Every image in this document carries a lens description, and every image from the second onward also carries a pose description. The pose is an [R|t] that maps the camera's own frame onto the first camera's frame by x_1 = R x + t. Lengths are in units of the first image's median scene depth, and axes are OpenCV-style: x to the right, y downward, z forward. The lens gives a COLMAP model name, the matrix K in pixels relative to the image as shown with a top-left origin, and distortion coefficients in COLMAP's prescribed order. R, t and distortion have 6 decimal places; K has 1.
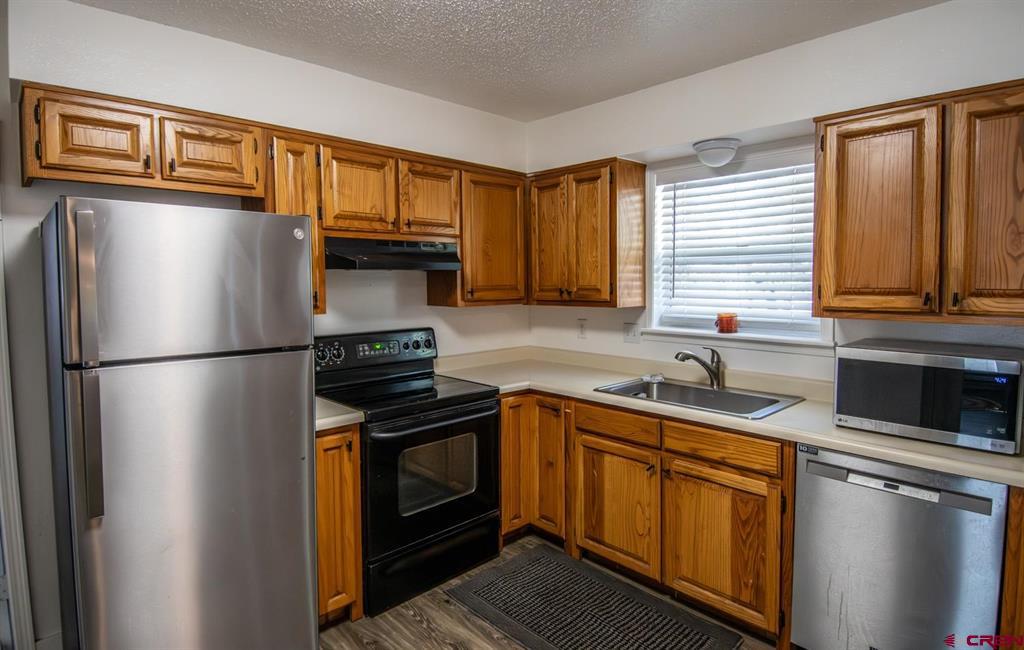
lens RADIAL K [[542.4, 0, 513.5], [0, 542.4, 310.3], [0, 0, 1]] dist [-0.001053, -0.001000]
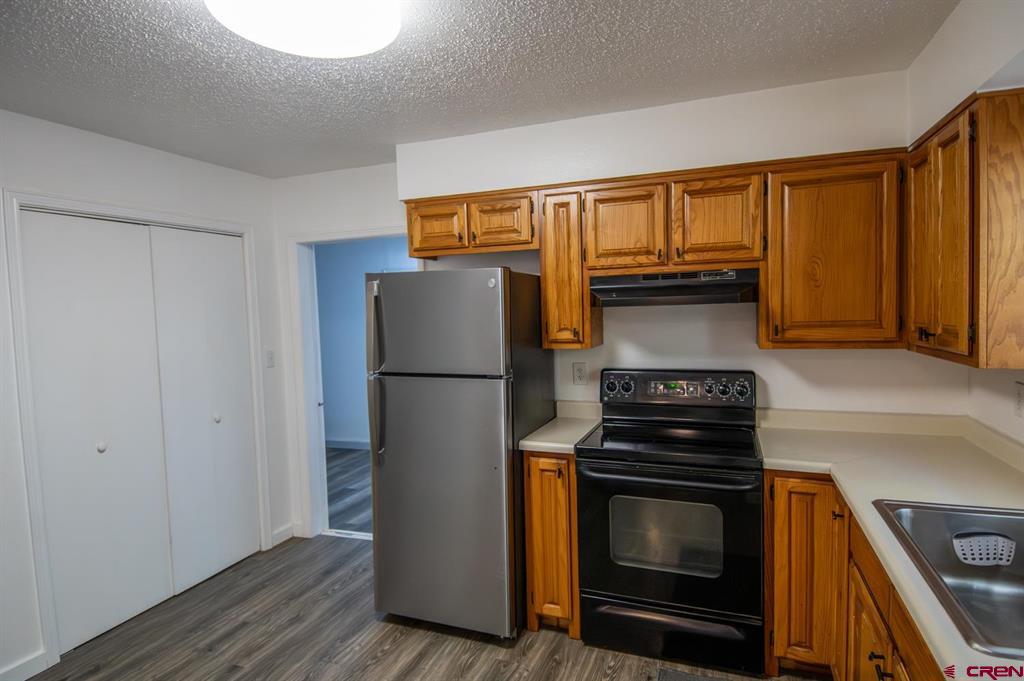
lens RADIAL K [[539.4, 0, 512.0], [0, 539.4, 340.5], [0, 0, 1]] dist [-0.000374, -0.000658]
pose [[0.425531, 0.046120, -0.903768, 0.509614], [-0.026569, 0.998907, 0.038466, -0.042754], [0.904554, 0.007643, 0.426291, 0.377979]]
